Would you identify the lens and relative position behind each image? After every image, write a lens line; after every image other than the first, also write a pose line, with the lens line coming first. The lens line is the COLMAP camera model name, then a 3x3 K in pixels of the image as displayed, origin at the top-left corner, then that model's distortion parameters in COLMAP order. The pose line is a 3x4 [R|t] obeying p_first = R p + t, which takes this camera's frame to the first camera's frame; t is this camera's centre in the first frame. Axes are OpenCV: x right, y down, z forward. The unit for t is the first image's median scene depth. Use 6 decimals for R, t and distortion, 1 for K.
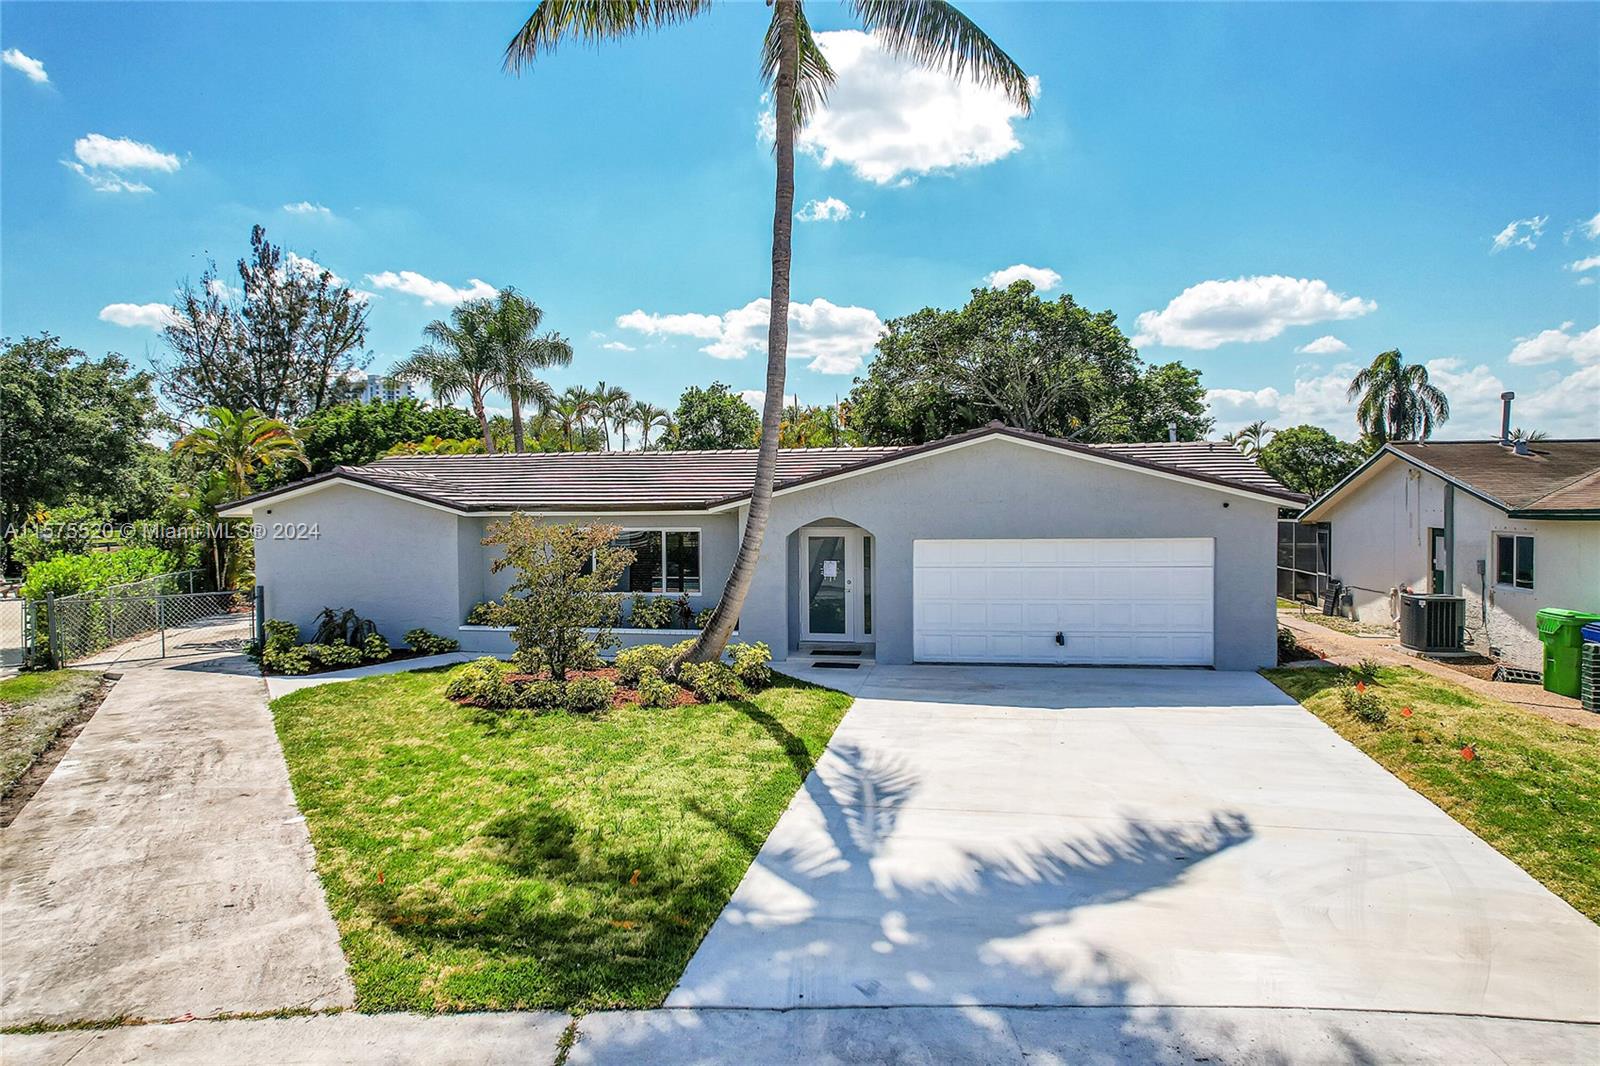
lens RADIAL K [[1059.0, 0, 821.5], [0, 1059.0, 532.7], [0, 0, 1]] dist [-0.105438, 0.111957]
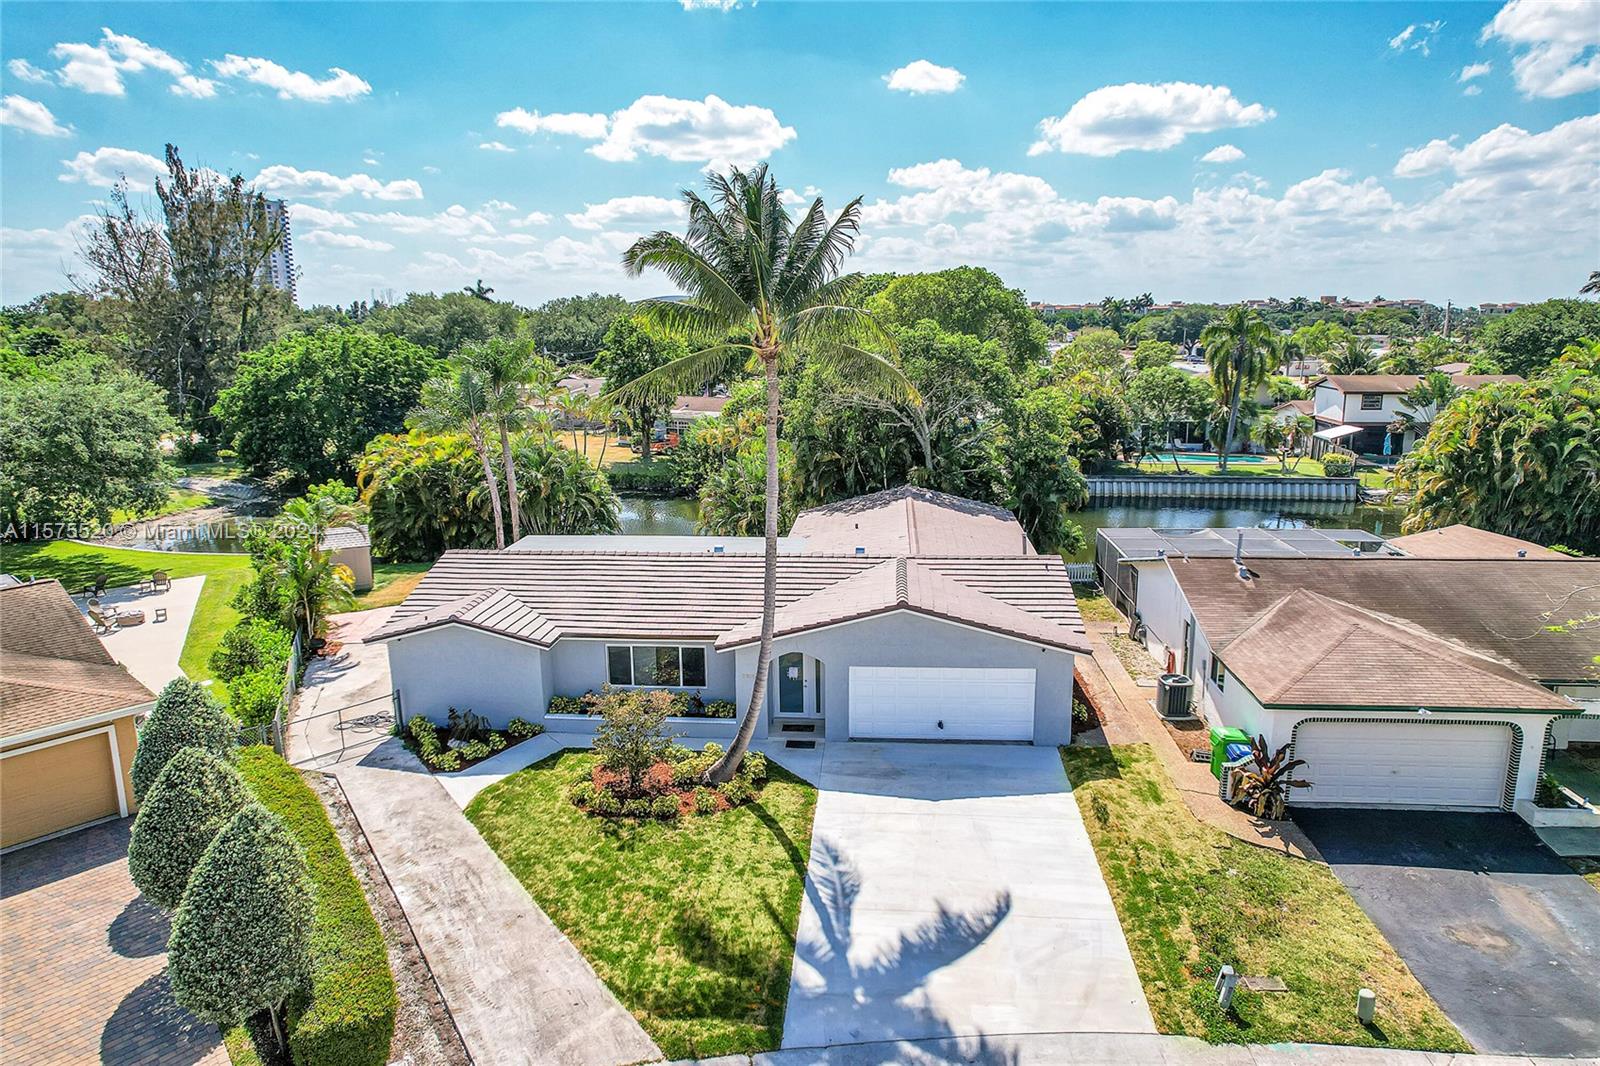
lens RADIAL K [[1059.0, 0, 821.5], [0, 1059.0, 532.7], [0, 0, 1]] dist [-0.105438, 0.111957]
pose [[0.995549, -0.030331, 0.089235, -0.086685], [0.013685, 0.983289, 0.181537, -0.474797], [-0.093250, -0.179508, 0.979327, -0.495490]]
